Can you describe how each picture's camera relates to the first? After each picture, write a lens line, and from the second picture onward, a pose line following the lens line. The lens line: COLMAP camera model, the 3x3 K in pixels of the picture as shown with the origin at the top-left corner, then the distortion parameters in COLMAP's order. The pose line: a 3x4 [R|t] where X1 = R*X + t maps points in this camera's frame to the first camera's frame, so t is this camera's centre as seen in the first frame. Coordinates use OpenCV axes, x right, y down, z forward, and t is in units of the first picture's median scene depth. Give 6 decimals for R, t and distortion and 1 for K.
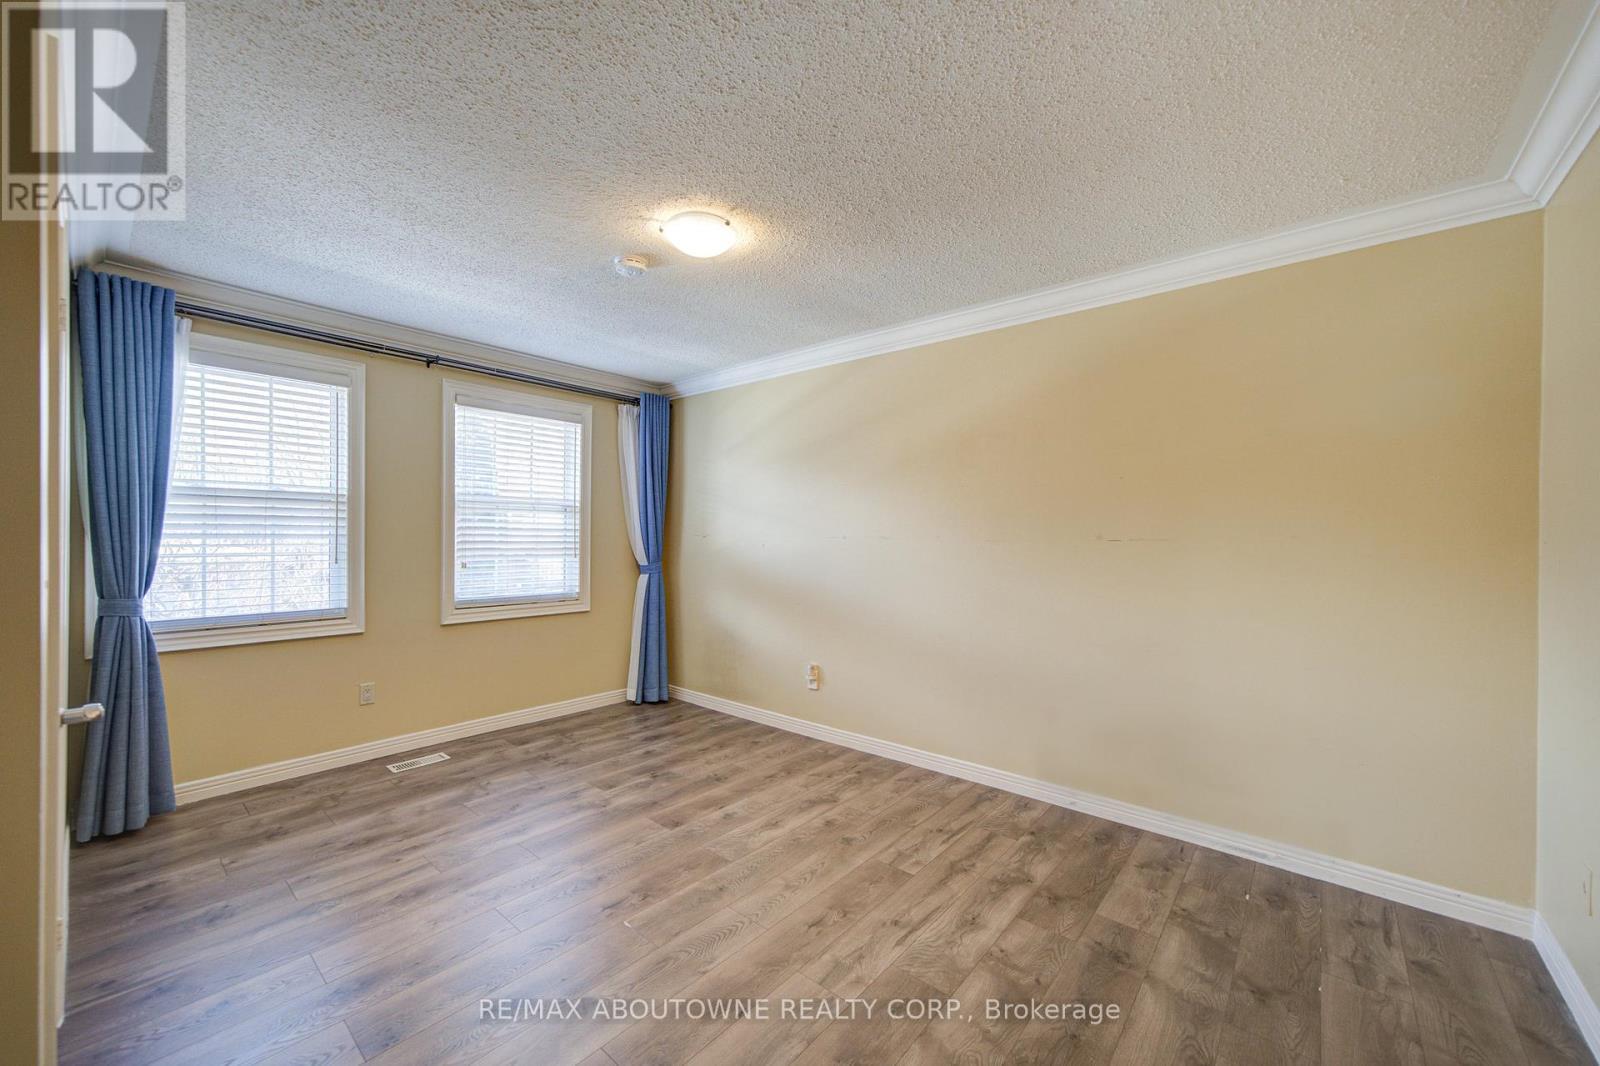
lens RADIAL K [[619.0, 0, 784.2], [0, 619.0, 534.1], [0, 0, 1]] dist [-0.010721, 0.001754]
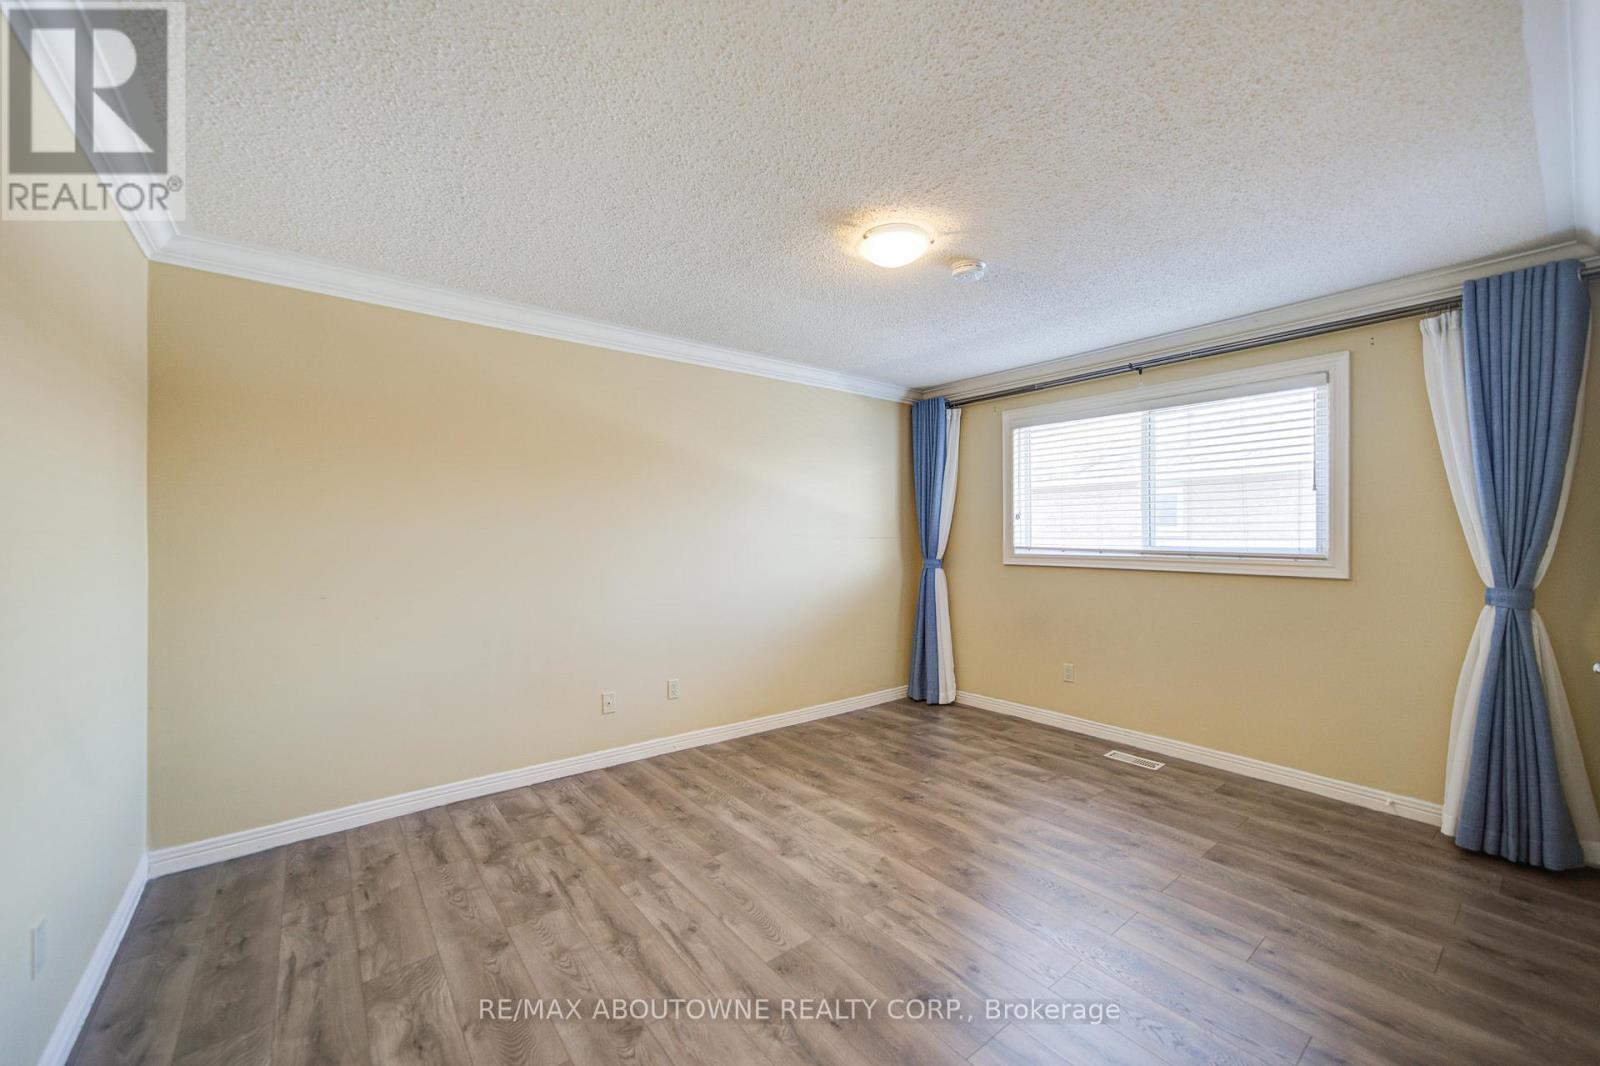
lens RADIAL K [[619.0, 0, 778.2], [0, 619.0, 533.7], [0, 0, 1]] dist [-0.010721, 0.001754]
pose [[-0.214965, -0.006318, -0.976601, 0.577245], [0.006035, 0.999951, -0.007798, -0.004390], [0.976603, -0.007570, -0.214916, 0.677741]]
